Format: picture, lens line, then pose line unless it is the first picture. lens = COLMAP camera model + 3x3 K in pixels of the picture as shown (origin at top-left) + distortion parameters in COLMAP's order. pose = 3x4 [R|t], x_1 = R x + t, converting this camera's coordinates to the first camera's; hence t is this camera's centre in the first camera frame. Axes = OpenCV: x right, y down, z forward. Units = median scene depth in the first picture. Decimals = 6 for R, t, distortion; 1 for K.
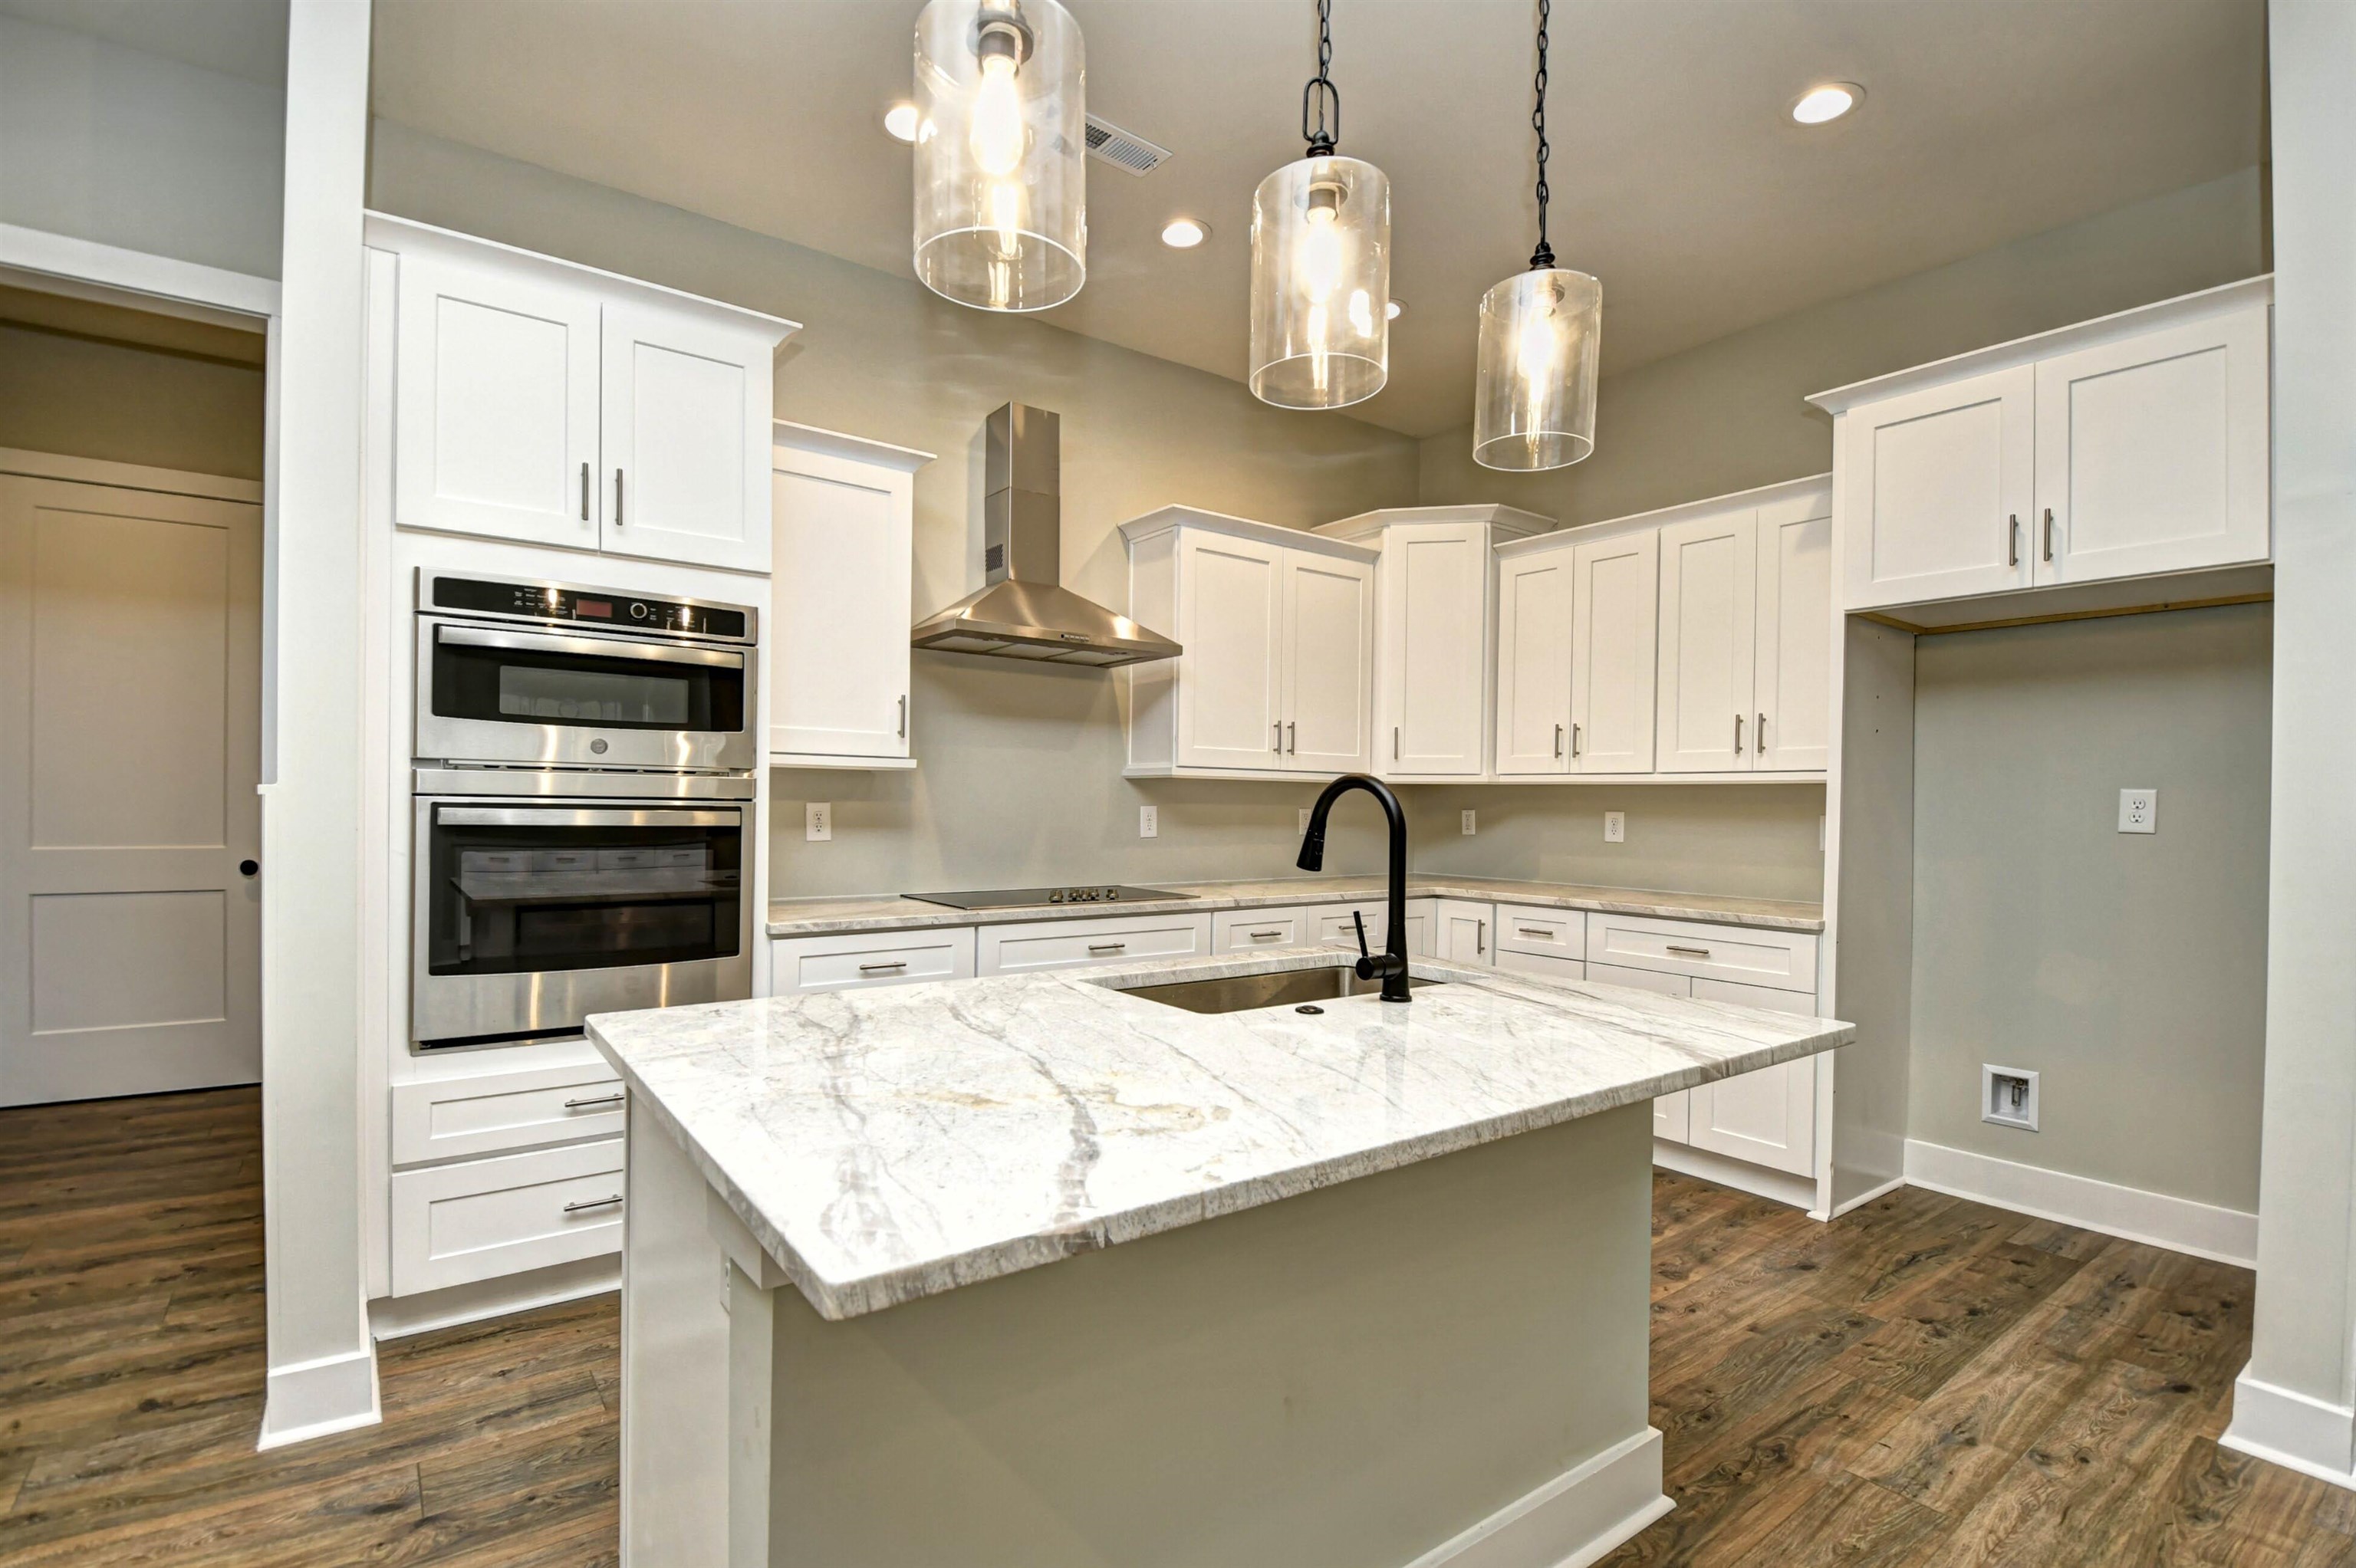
lens RADIAL K [[1076.0, 0, 1125.5], [0, 1076.0, 813.7], [0, 0, 1]] dist [0.010833, 0.000020]
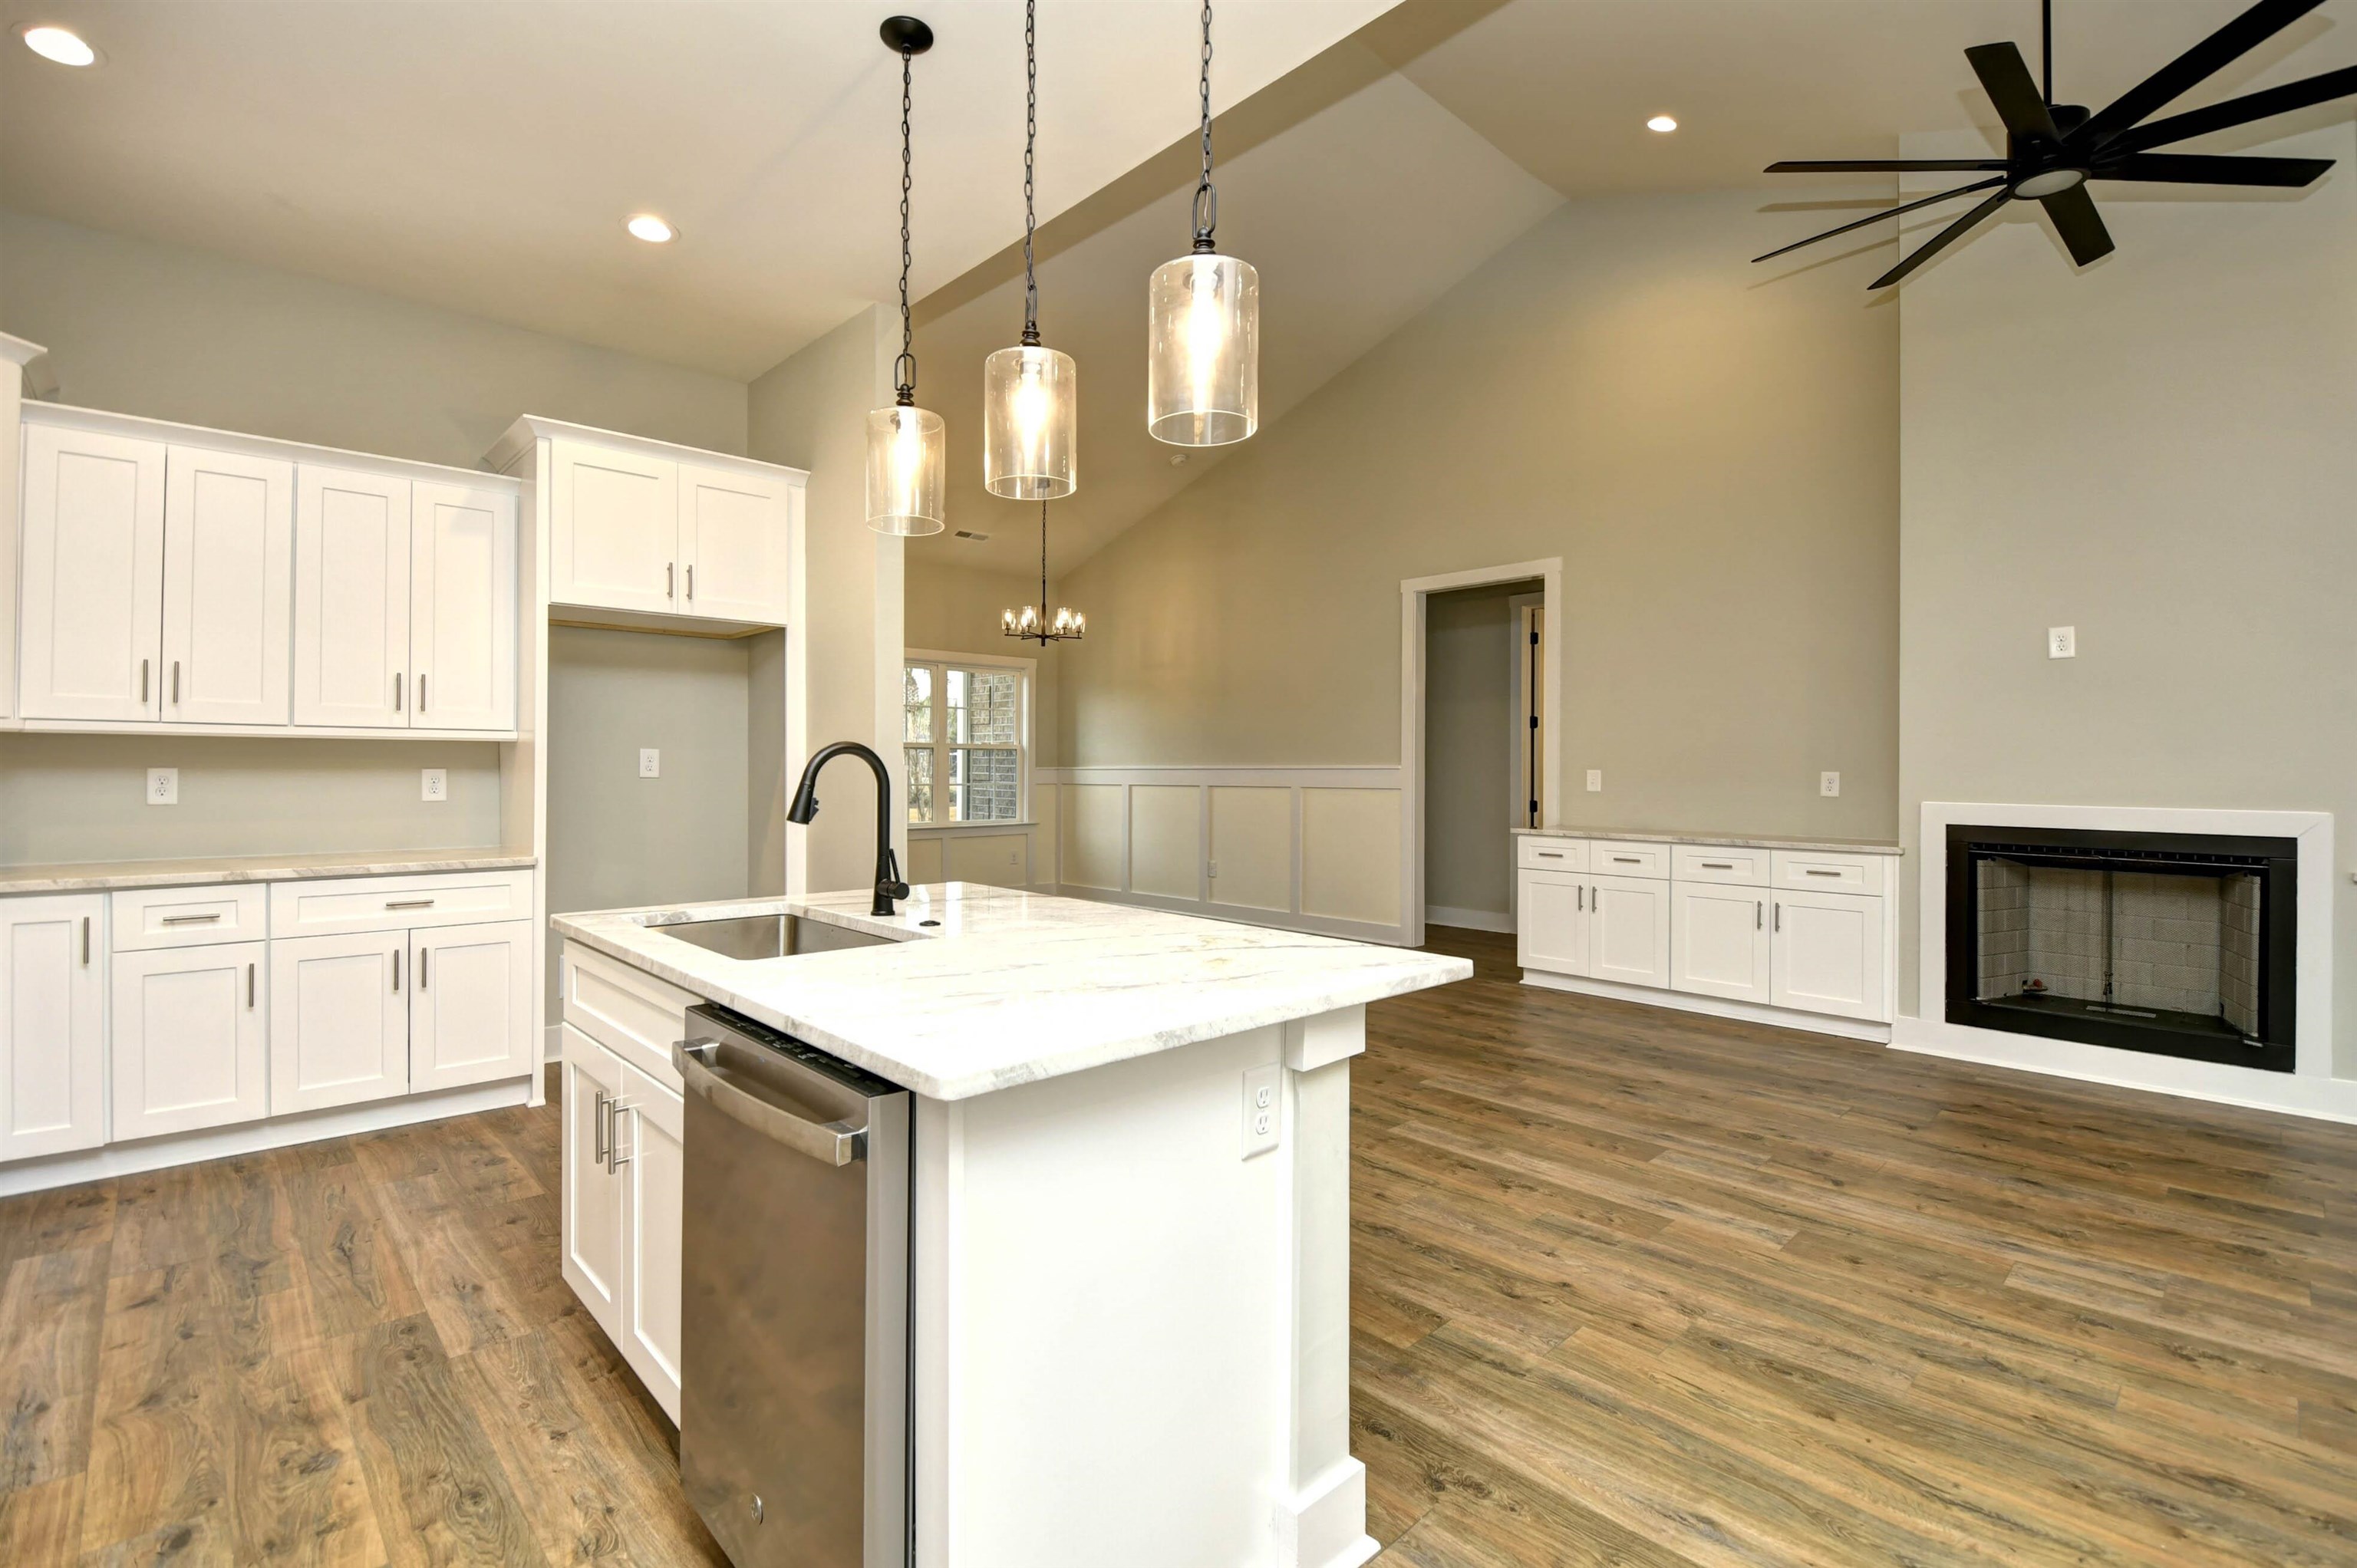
lens RADIAL K [[1056.1, 0, 1153.0], [0, 1056.1, 769.5], [0, 0, 1]] dist [0.000904, -0.014260]
pose [[-0.129191, -0.014919, 0.991508, -0.595595], [0.004645, 0.999867, 0.015650, -0.013110], [-0.991609, 0.006627, -0.129104, 0.467047]]
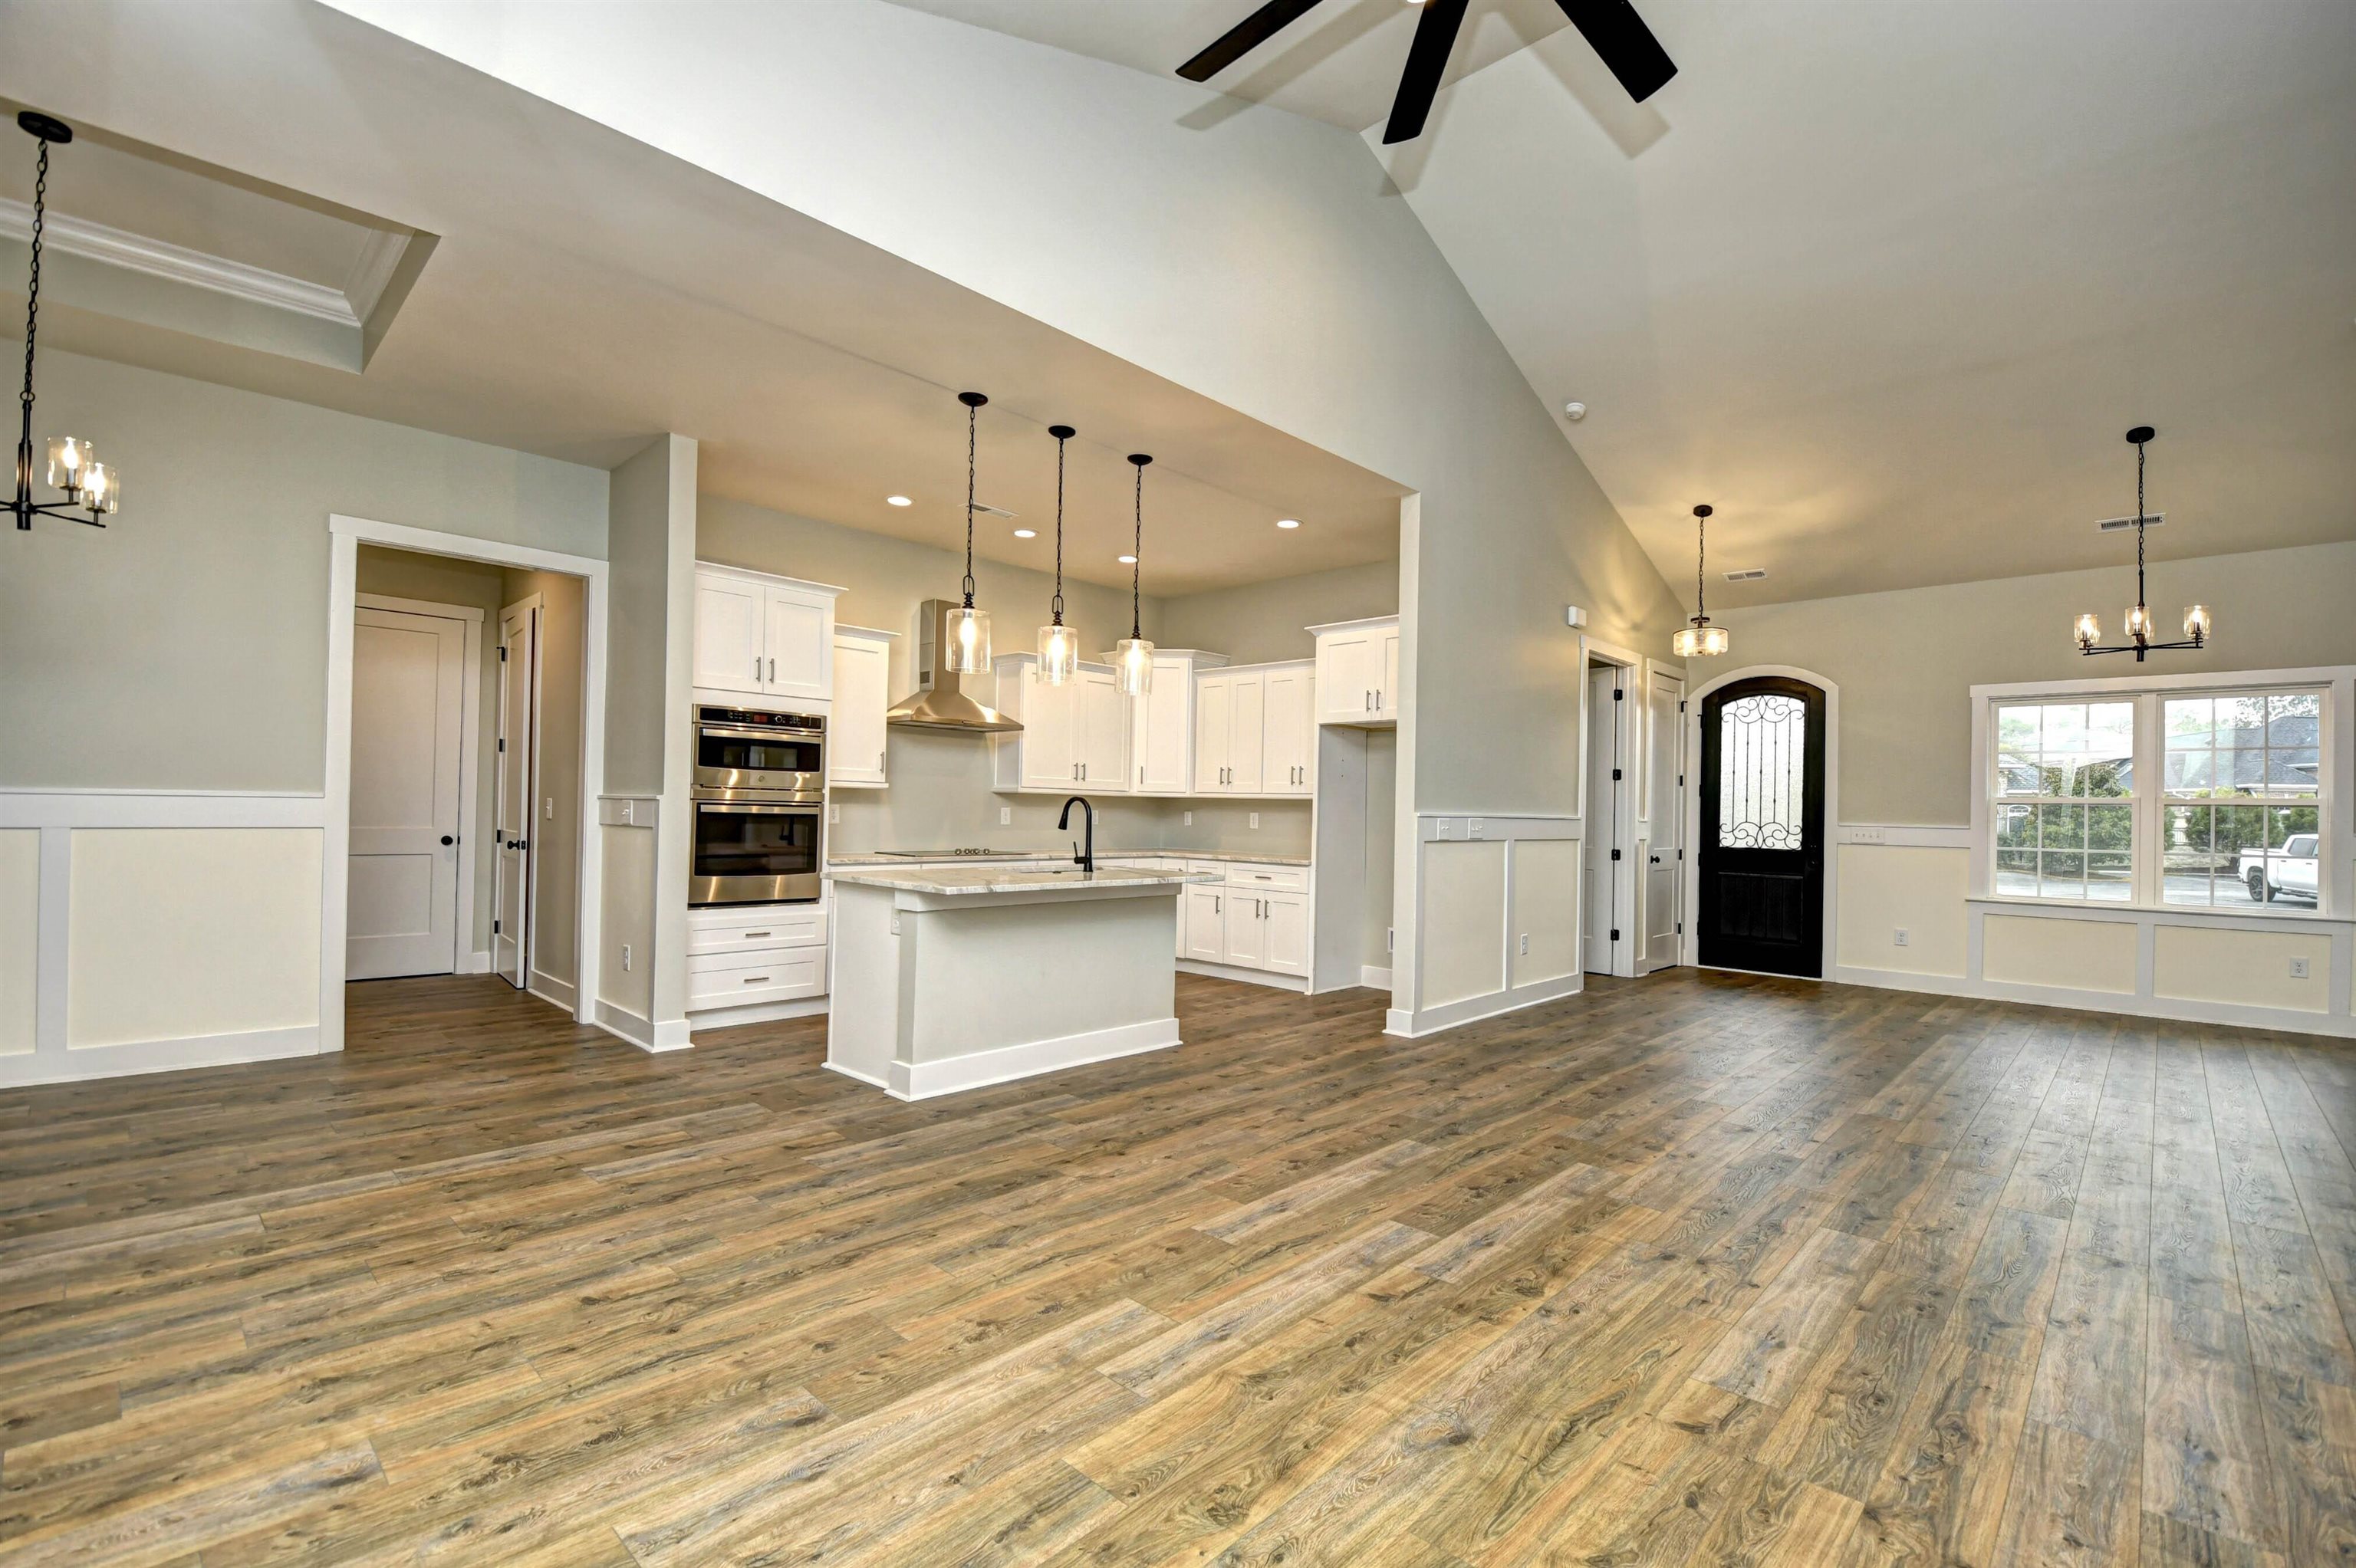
lens RADIAL K [[1064.5, 0, 1179.4], [0, 1064.5, 808.9], [0, 0, 1]] dist [0.001184, -0.000539]
pose [[0.982685, 0.008132, 0.185103, -0.028749], [-0.006332, 0.999927, -0.010314, 0.014372], [-0.185173, 0.008963, 0.982665, -1.081358]]
